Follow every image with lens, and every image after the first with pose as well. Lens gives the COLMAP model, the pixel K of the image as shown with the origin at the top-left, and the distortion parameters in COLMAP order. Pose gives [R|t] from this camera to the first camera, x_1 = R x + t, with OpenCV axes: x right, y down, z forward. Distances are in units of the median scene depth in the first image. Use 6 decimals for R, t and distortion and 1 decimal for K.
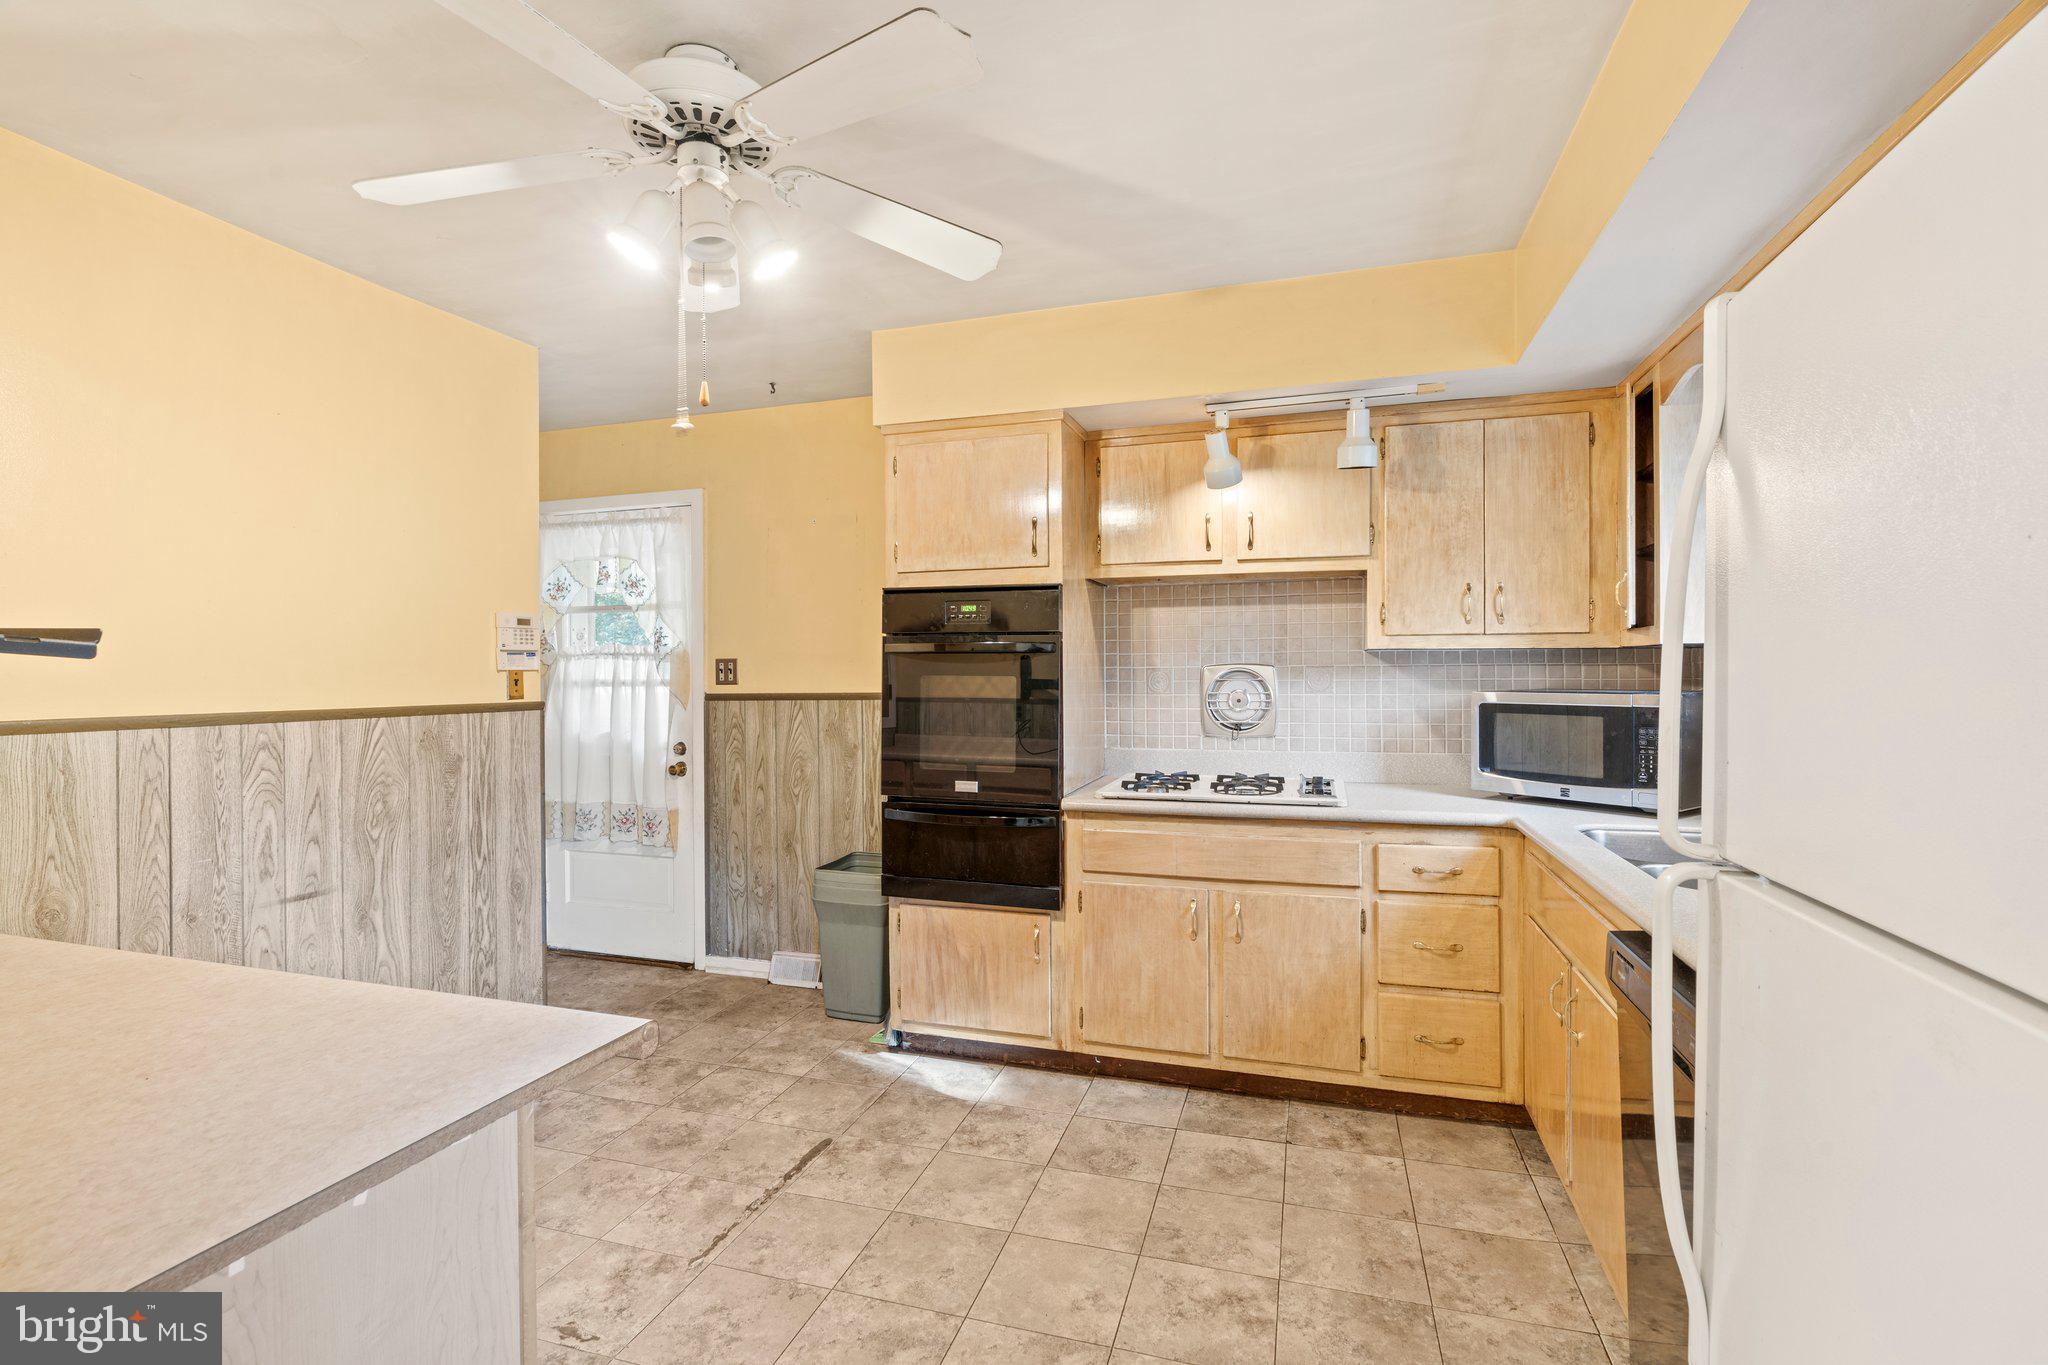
lens RADIAL K [[932.0, 0, 1028.4], [0, 932.0, 672.9], [0, 0, 1]] dist [-0.009779, 0.004293]
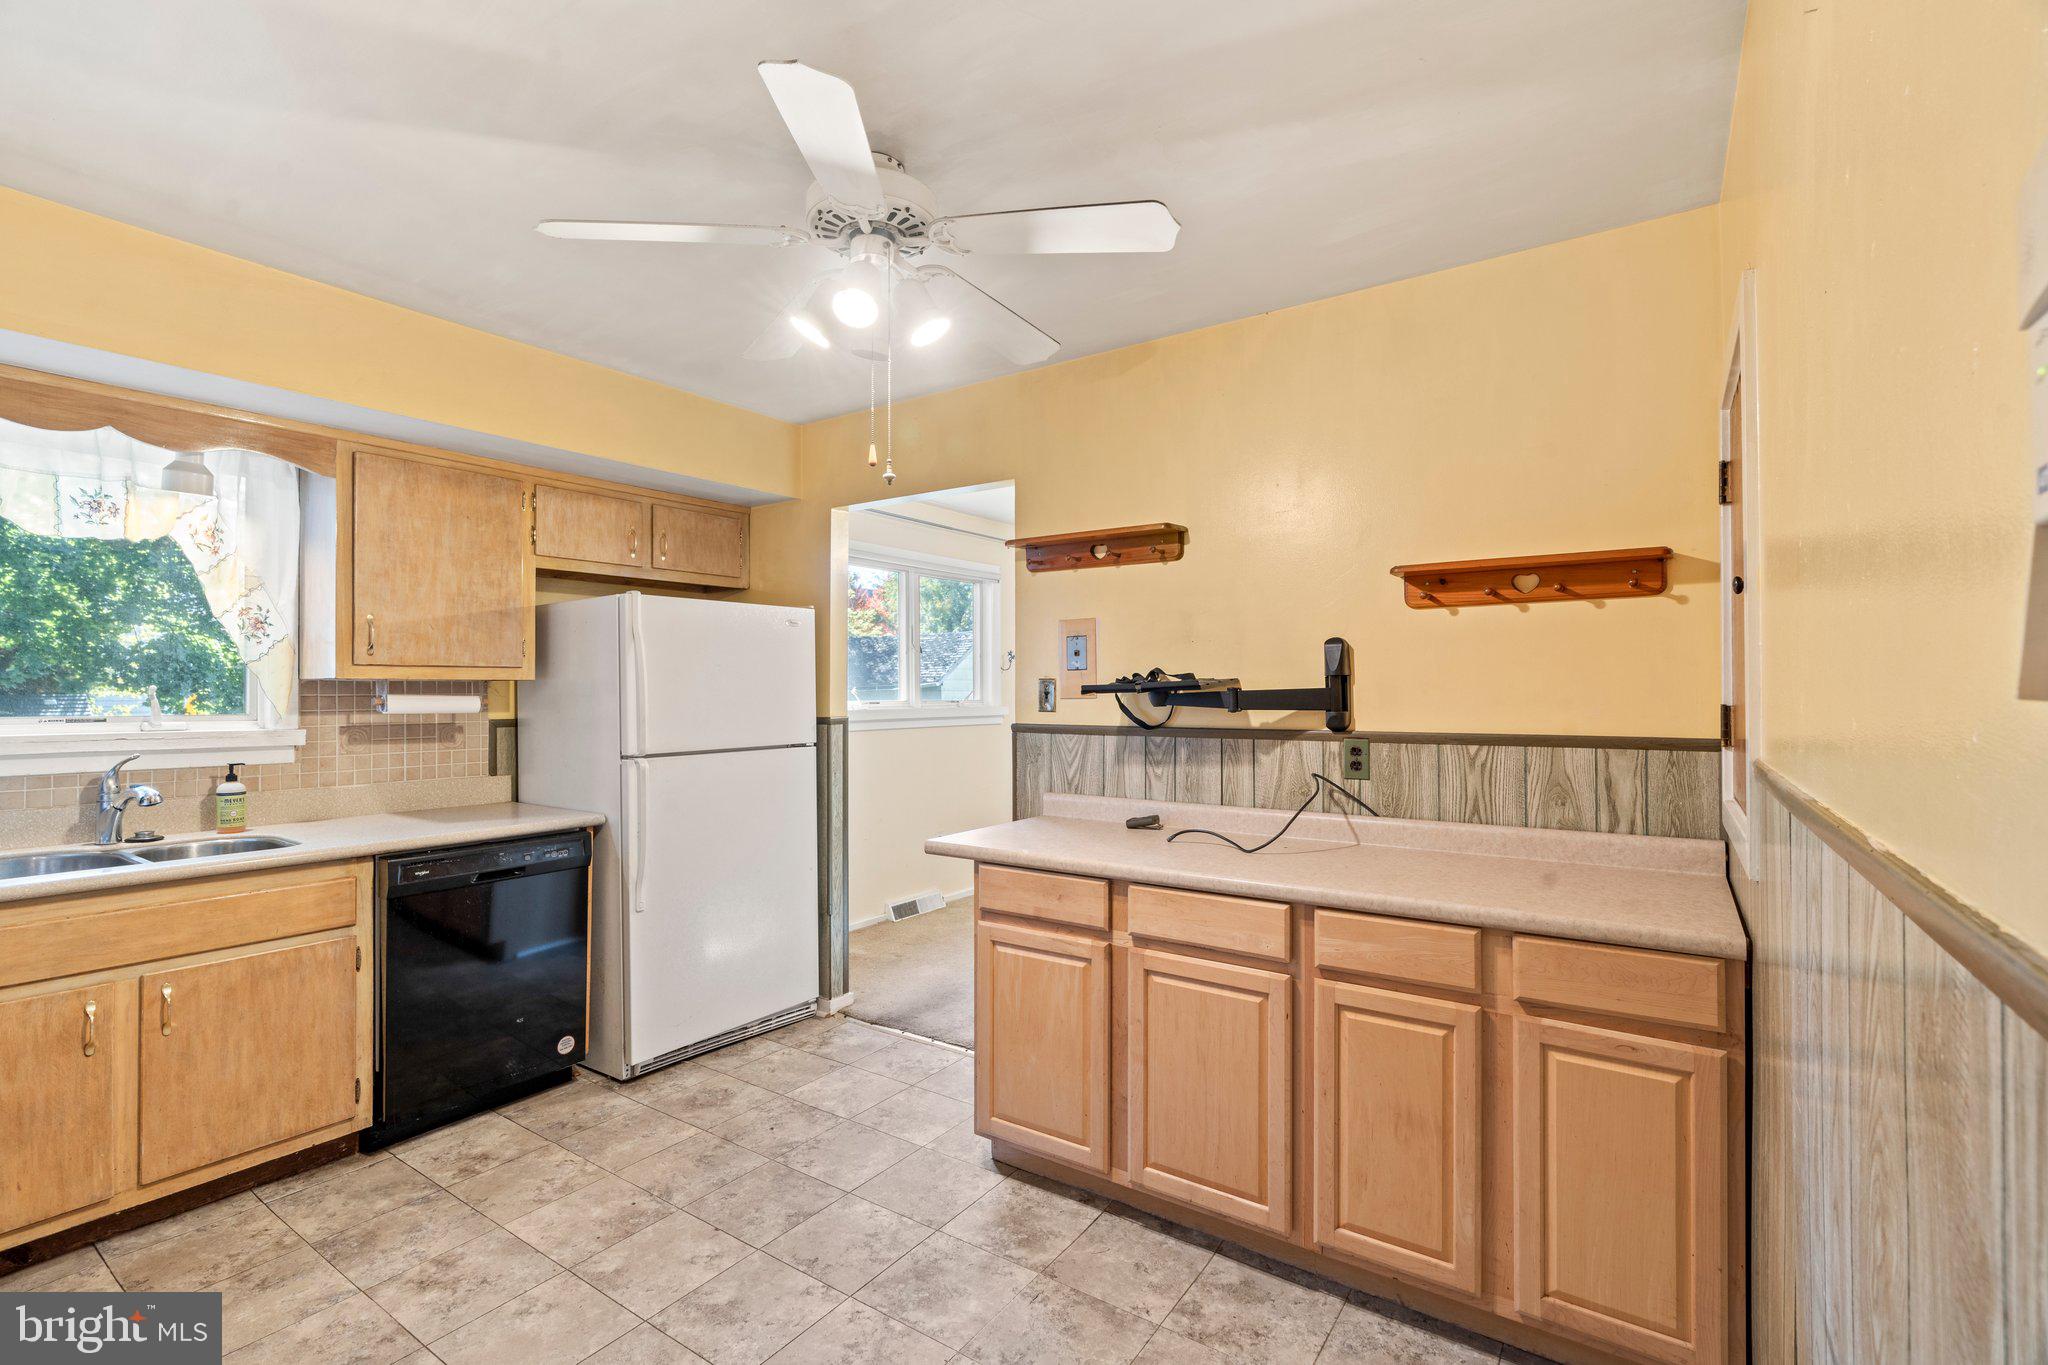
lens RADIAL K [[932.0, 0, 1025.7], [0, 932.0, 682.5], [0, 0, 1]] dist [-0.009779, 0.004293]
pose [[-0.956756, 0.009309, 0.290742, -0.637565], [0.006551, 0.999924, -0.010456, -0.008781], [-0.290818, -0.008099, -0.956744, 1.522140]]
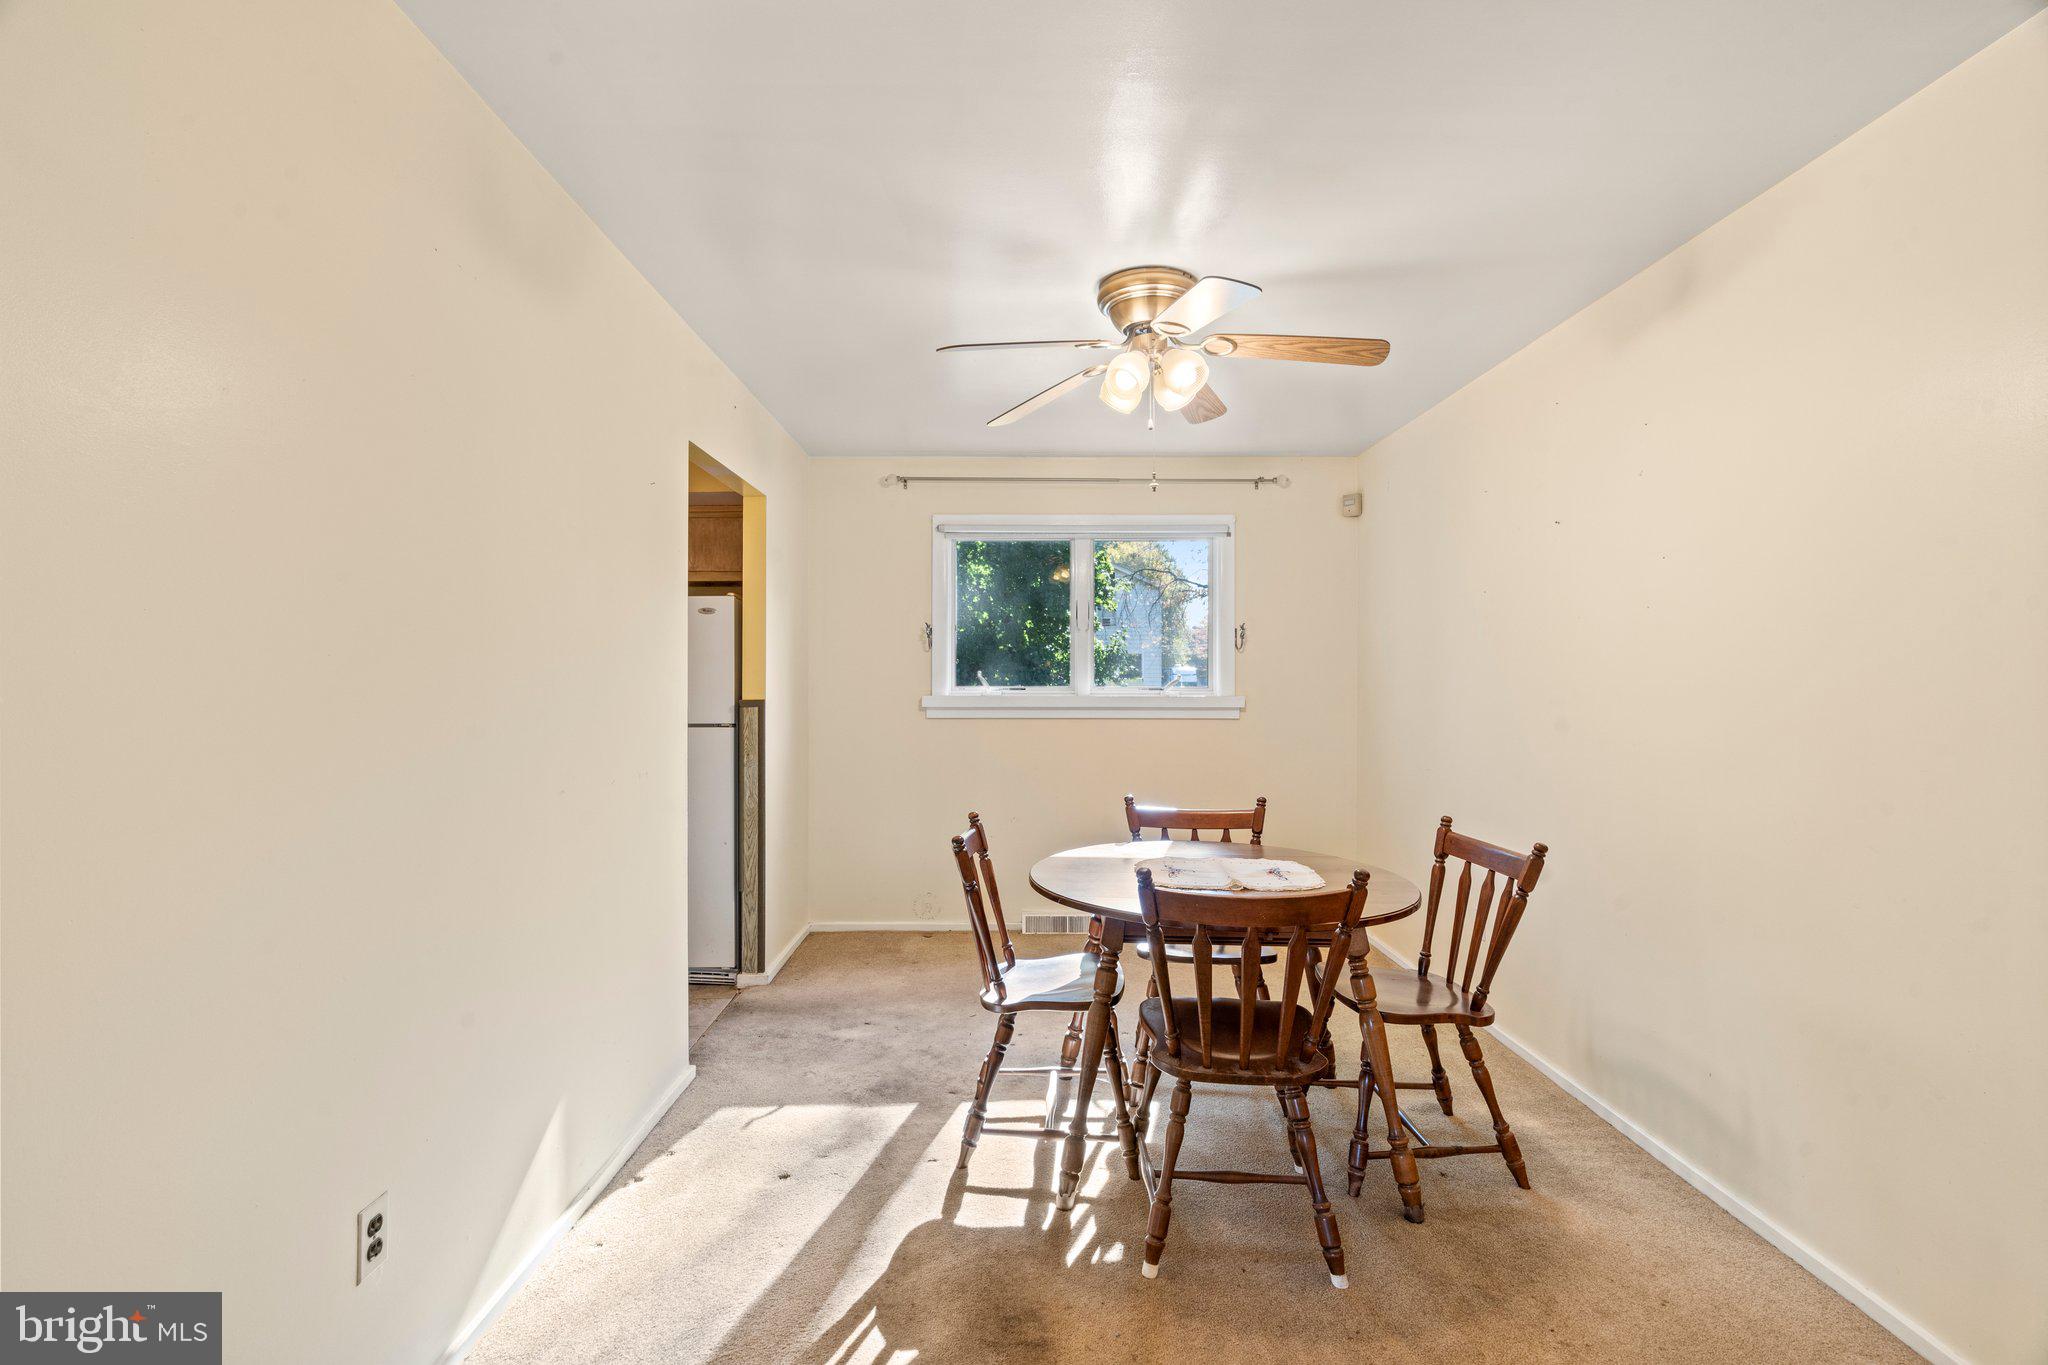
lens RADIAL K [[932.0, 0, 1018.7], [0, 932.0, 683.2], [0, 0, 1]] dist [-0.009779, 0.004293]
pose [[-0.305482, 0.004052, 0.952189, -1.576544], [0.000887, 0.999992, -0.003971, 0.009779], [-0.952197, -0.000368, -0.305483, 0.113486]]
